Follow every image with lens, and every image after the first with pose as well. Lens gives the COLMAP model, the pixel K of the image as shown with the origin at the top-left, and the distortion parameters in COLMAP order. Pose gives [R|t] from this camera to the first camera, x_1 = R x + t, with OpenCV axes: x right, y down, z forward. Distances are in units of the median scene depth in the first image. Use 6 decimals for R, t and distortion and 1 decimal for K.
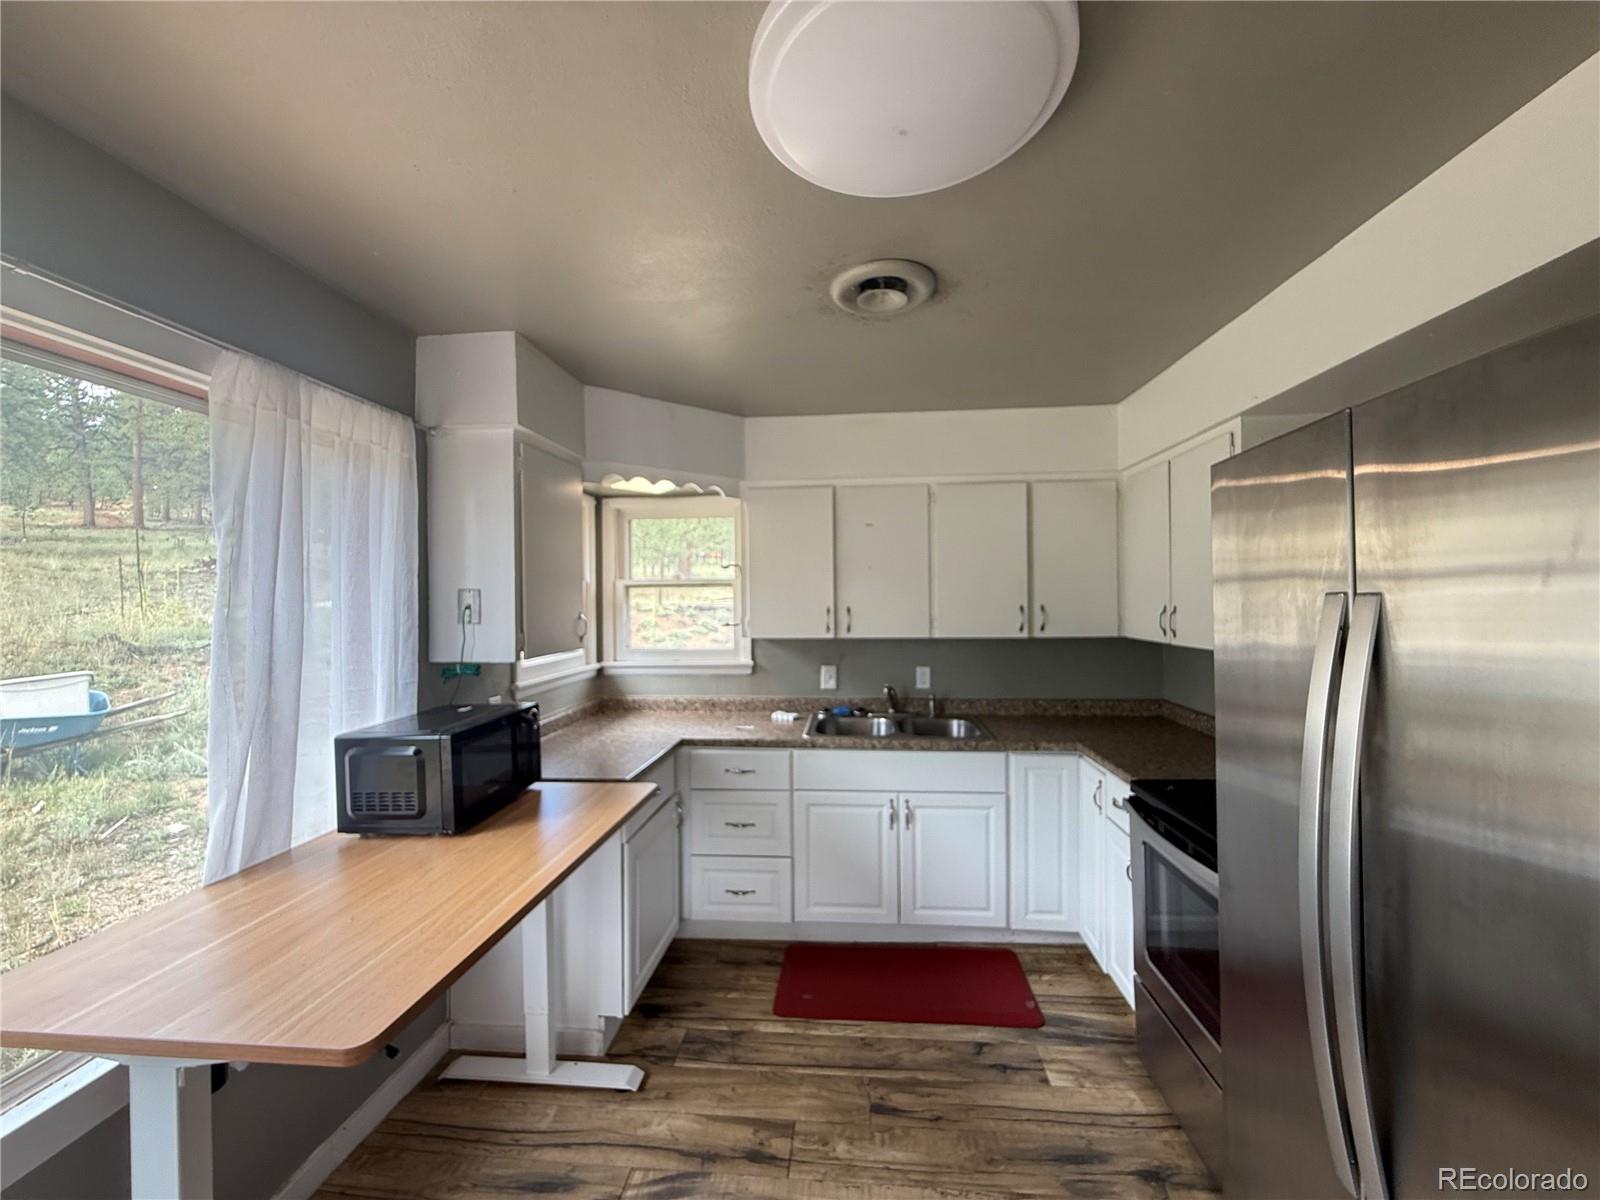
lens RADIAL K [[645.2, 0, 797.3], [0, 645.2, 597.5], [0, 0, 1]] dist [-0.001891, 0.000866]
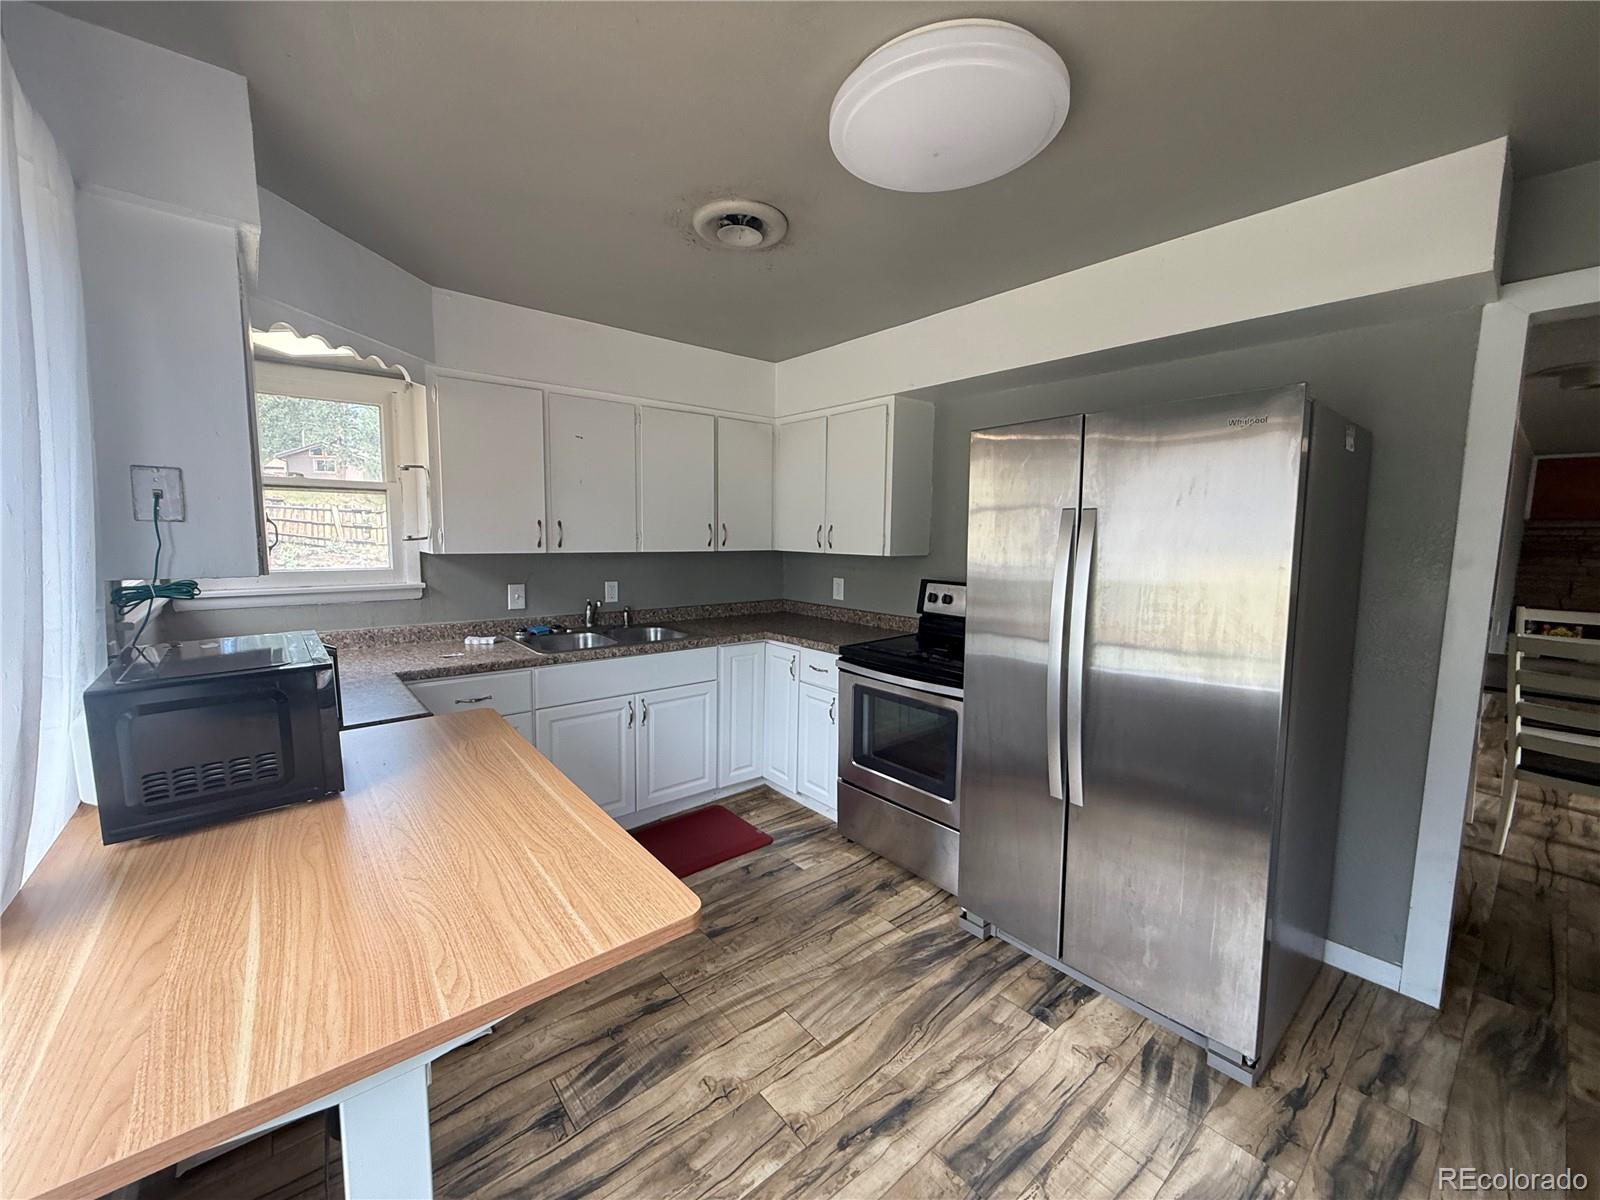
lens RADIAL K [[645.2, 0, 794.6], [0, 645.2, 597.4], [0, 0, 1]] dist [-0.001891, 0.000866]
pose [[0.704398, -0.052099, 0.707890, -0.491072], [-0.021885, 0.995234, 0.095024, 0.039997], [-0.709468, -0.082427, 0.699901, 0.083075]]
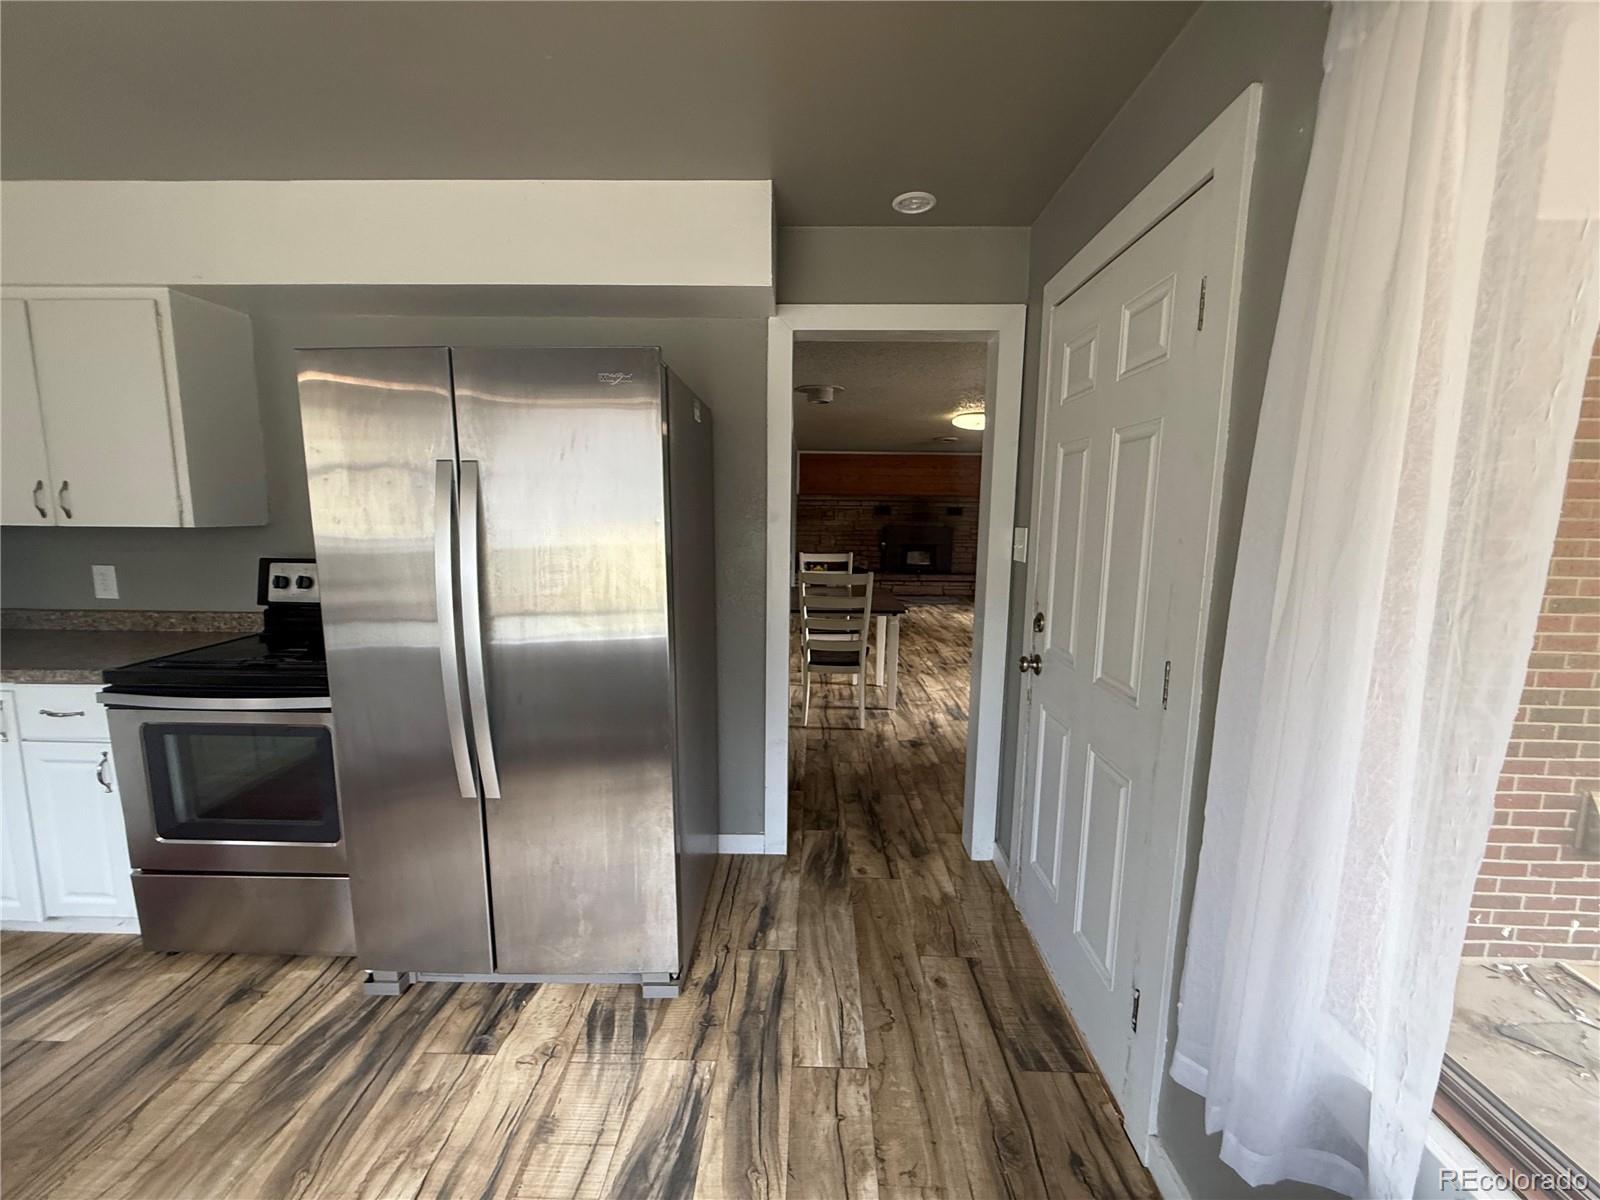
lens RADIAL K [[645.2, 0, 804.9], [0, 645.2, 595.8], [0, 0, 1]] dist [-0.001891, 0.000866]
pose [[-0.076202, -0.119613, 0.989892, -0.388727], [-0.011087, 0.992819, 0.119113, 0.055536], [-0.997031, -0.001898, -0.076980, 0.086564]]
